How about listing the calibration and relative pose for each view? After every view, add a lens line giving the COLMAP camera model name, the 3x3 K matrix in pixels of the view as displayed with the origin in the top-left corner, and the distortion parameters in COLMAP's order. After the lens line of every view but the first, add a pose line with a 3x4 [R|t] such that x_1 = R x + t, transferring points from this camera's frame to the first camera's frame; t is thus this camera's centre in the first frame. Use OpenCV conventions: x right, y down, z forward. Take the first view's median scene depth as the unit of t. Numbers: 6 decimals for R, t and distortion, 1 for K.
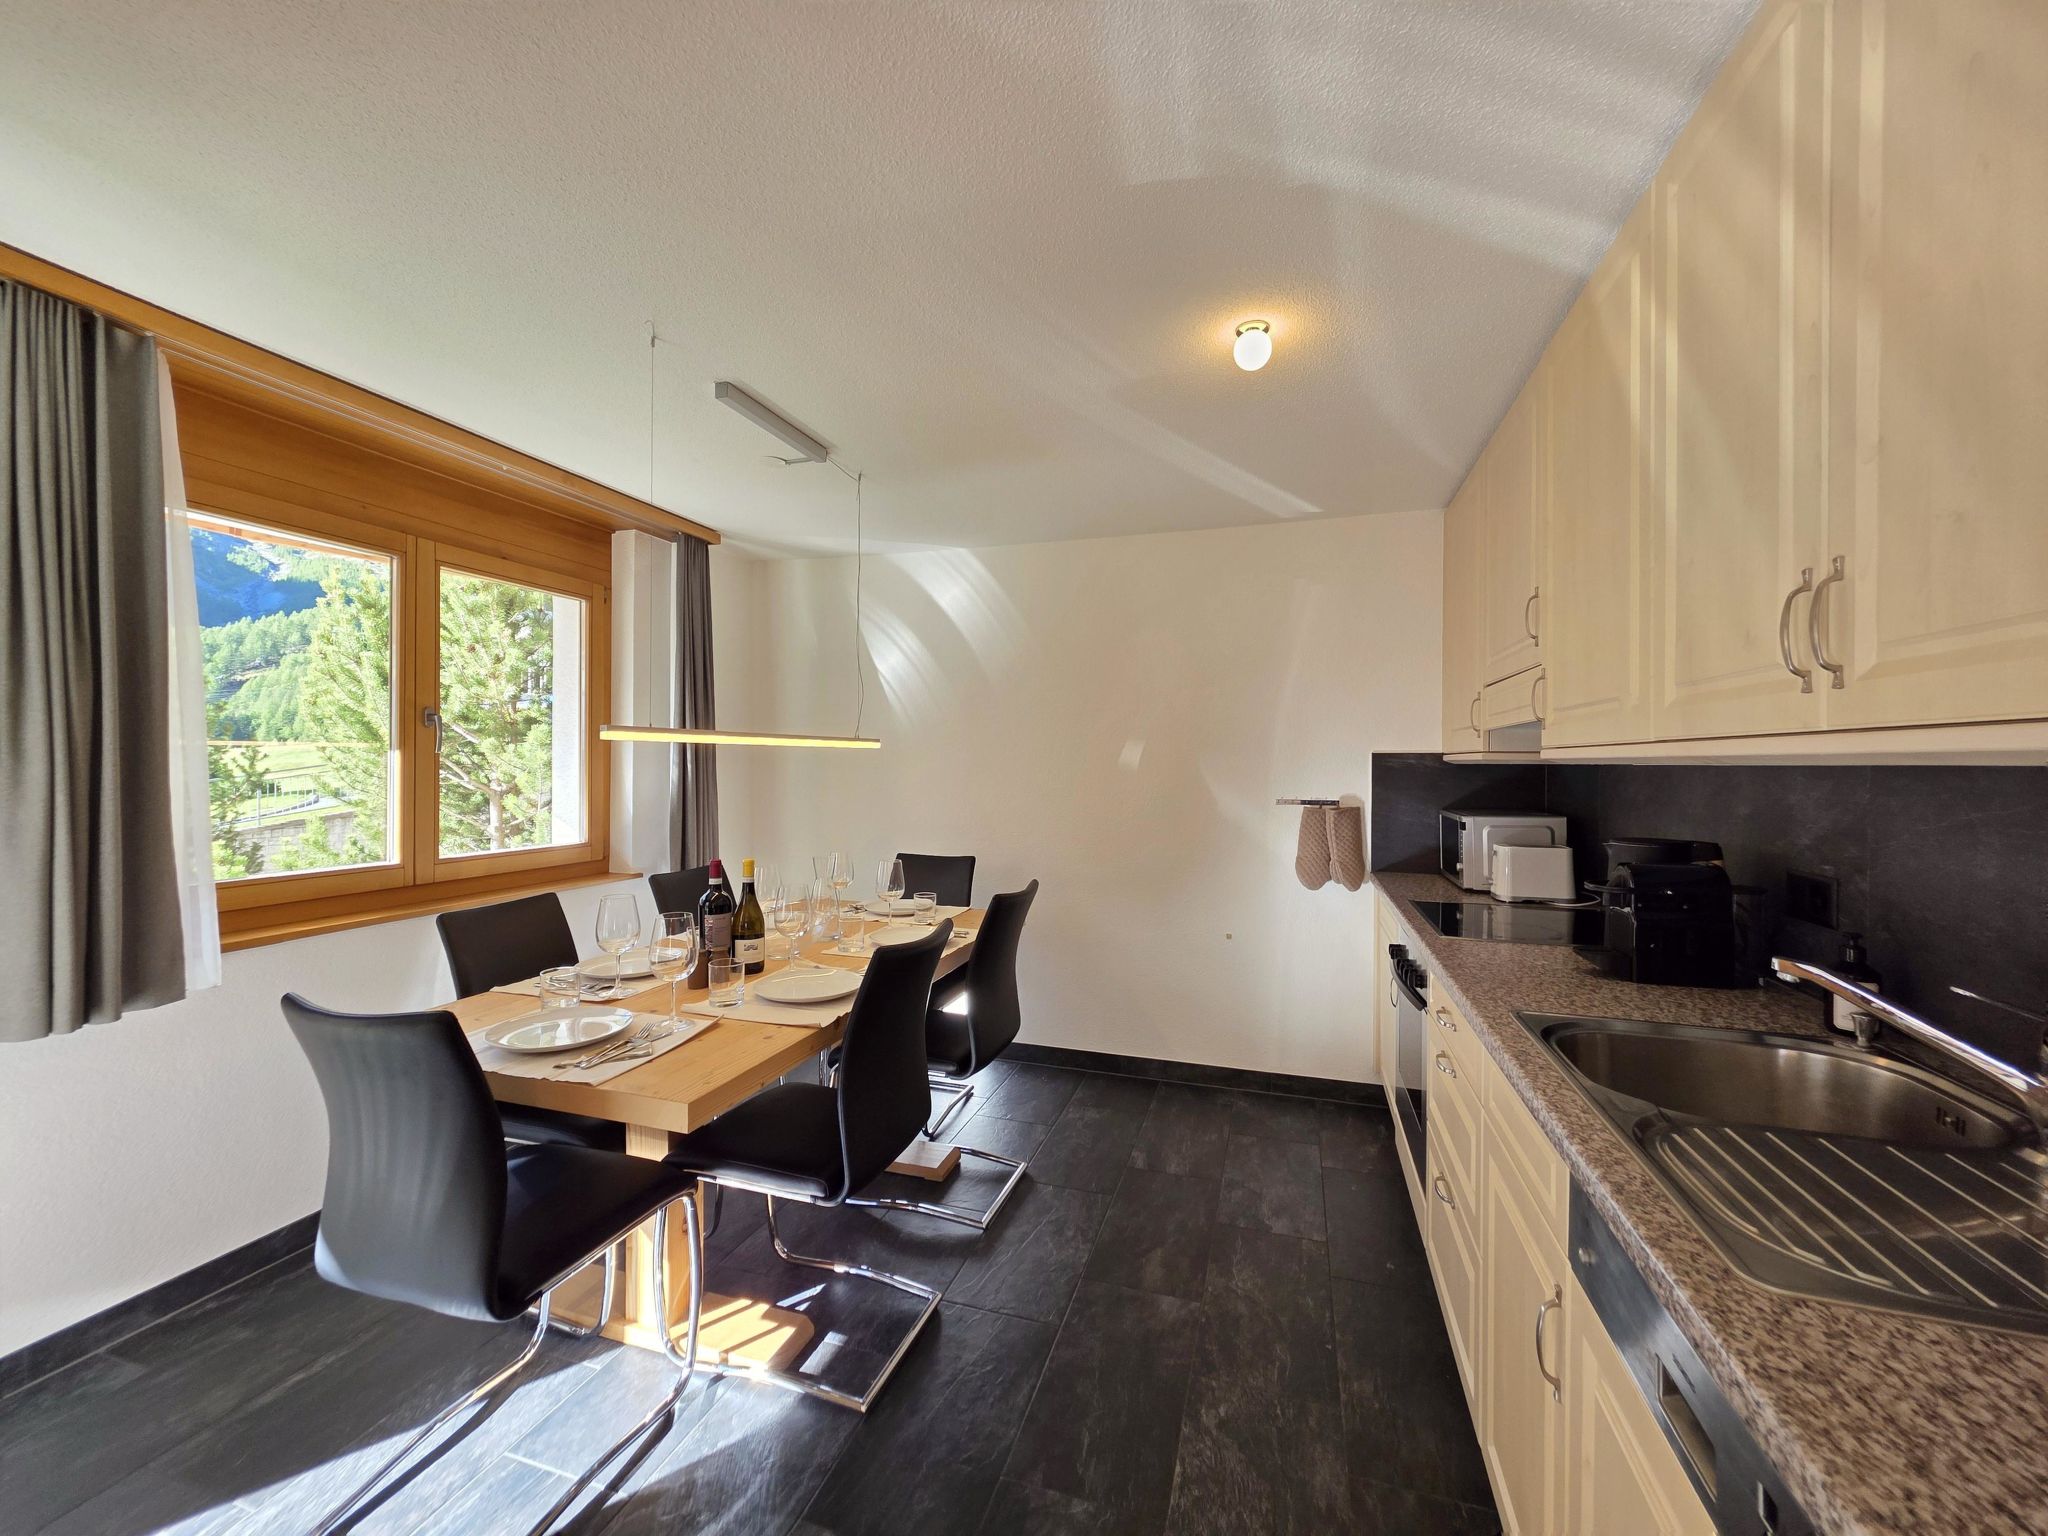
lens RADIAL K [[817.9, 0, 1028.2], [0, 817.9, 752.3], [0, 0, 1]] dist [0.000919, -0.000011]
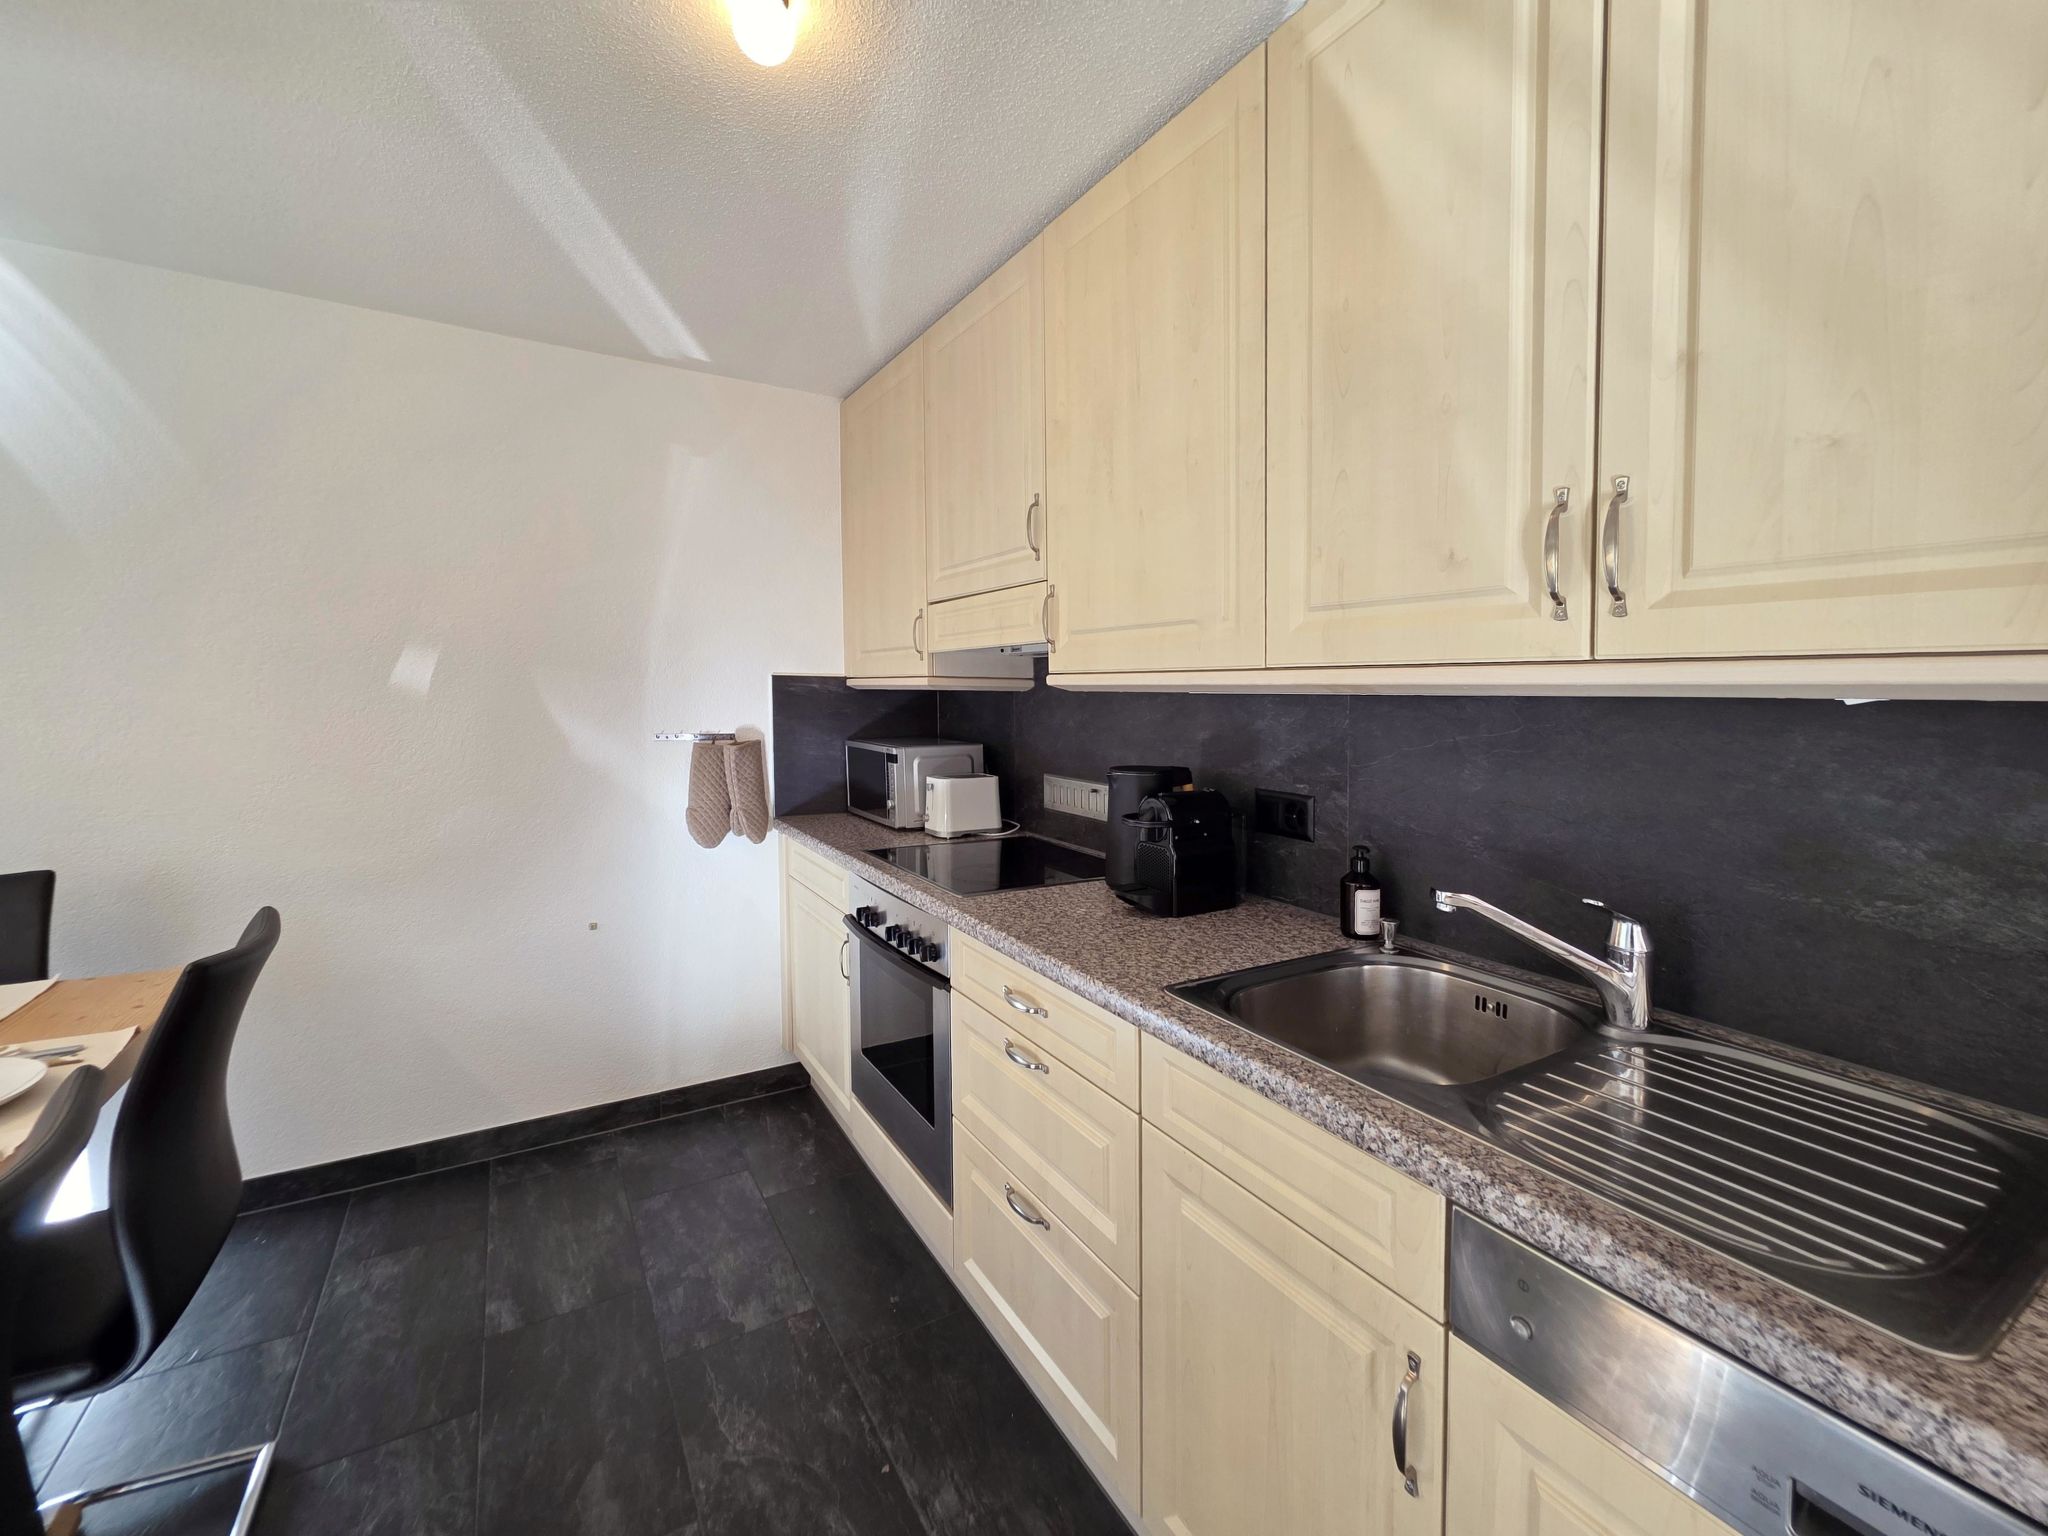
lens RADIAL K [[854.3, 0, 1030.5], [0, 854.3, 734.9], [0, 0, 1]] dist [0.000930, -0.000306]
pose [[0.662521, -0.032467, 0.748339, -0.072257], [-0.019567, 0.997969, 0.060621, 0.004486], [-0.748787, -0.054806, 0.660541, 0.282312]]
